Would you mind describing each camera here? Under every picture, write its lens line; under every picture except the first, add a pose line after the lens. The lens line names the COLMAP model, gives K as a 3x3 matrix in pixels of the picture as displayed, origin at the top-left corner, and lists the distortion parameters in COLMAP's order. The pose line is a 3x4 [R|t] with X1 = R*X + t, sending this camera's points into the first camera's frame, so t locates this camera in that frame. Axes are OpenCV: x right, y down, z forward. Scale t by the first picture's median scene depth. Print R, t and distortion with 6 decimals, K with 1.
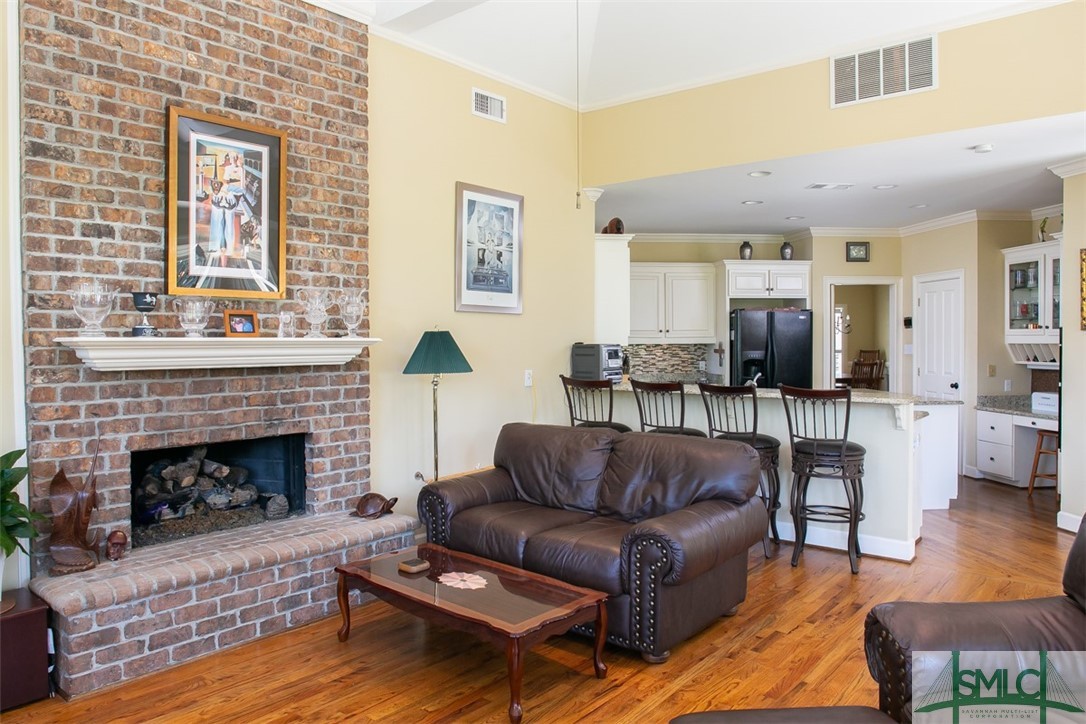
lens RADIAL K [[753.9, 0, 536.7], [0, 753.9, 343.5], [0, 0, 1]] dist [-0.056277, 0.040811]
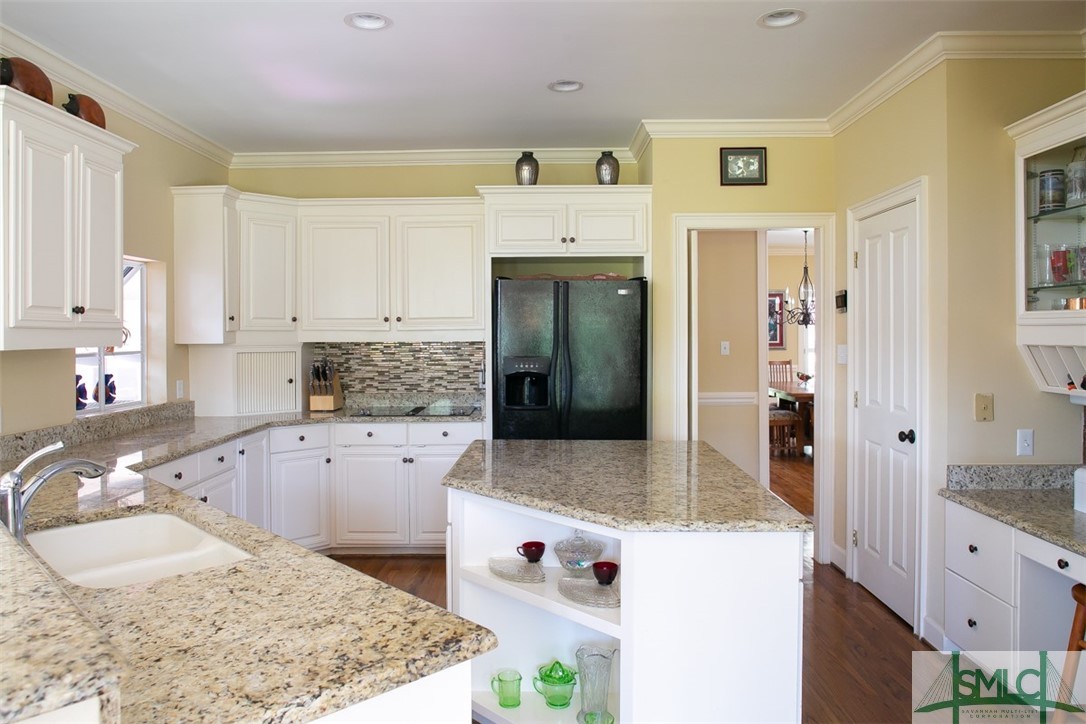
lens RADIAL K [[753.9, 0, 536.7], [0, 753.9, 343.5], [0, 0, 1]] dist [-0.056277, 0.040811]
pose [[0.993355, 0.002903, -0.115055, 0.347887], [-0.002092, 0.999972, 0.007167, -0.002734], [0.115073, -0.006879, 0.993333, 0.465632]]
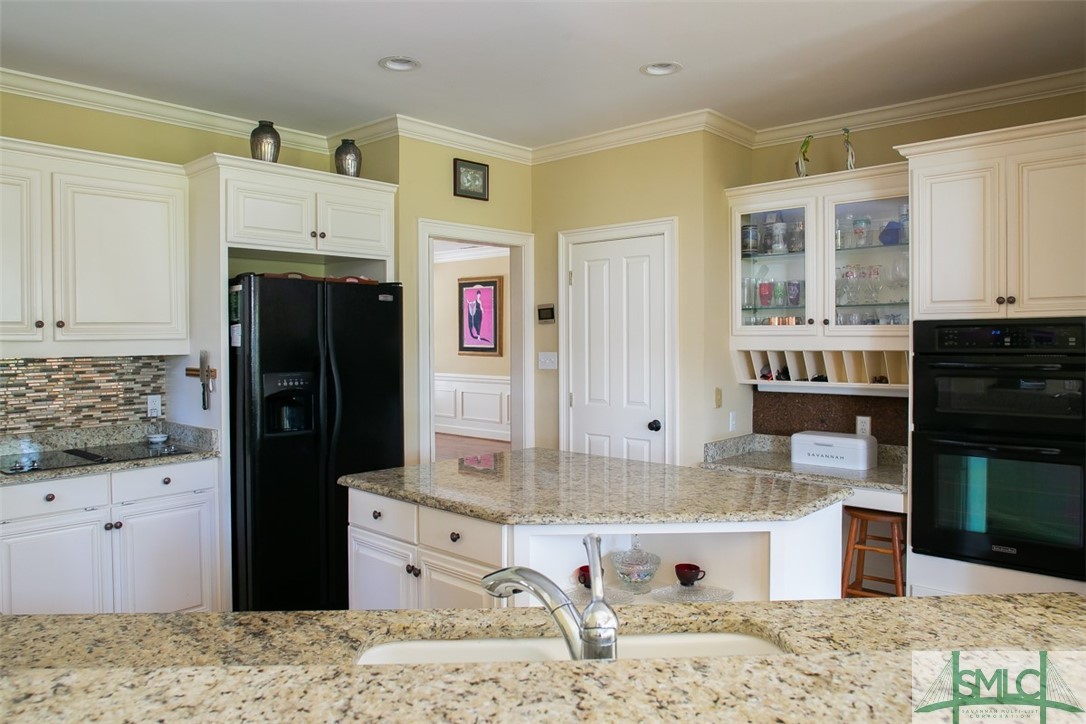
lens RADIAL K [[752.0, 0, 542.6], [0, 752.0, 352.1], [0, 0, 1]] dist [-0.061452, 0.038916]
pose [[0.740027, -0.011679, 0.672476, 0.105680], [0.006573, 0.999927, 0.010133, -0.004559], [-0.672545, -0.003078, 0.740050, 0.570157]]
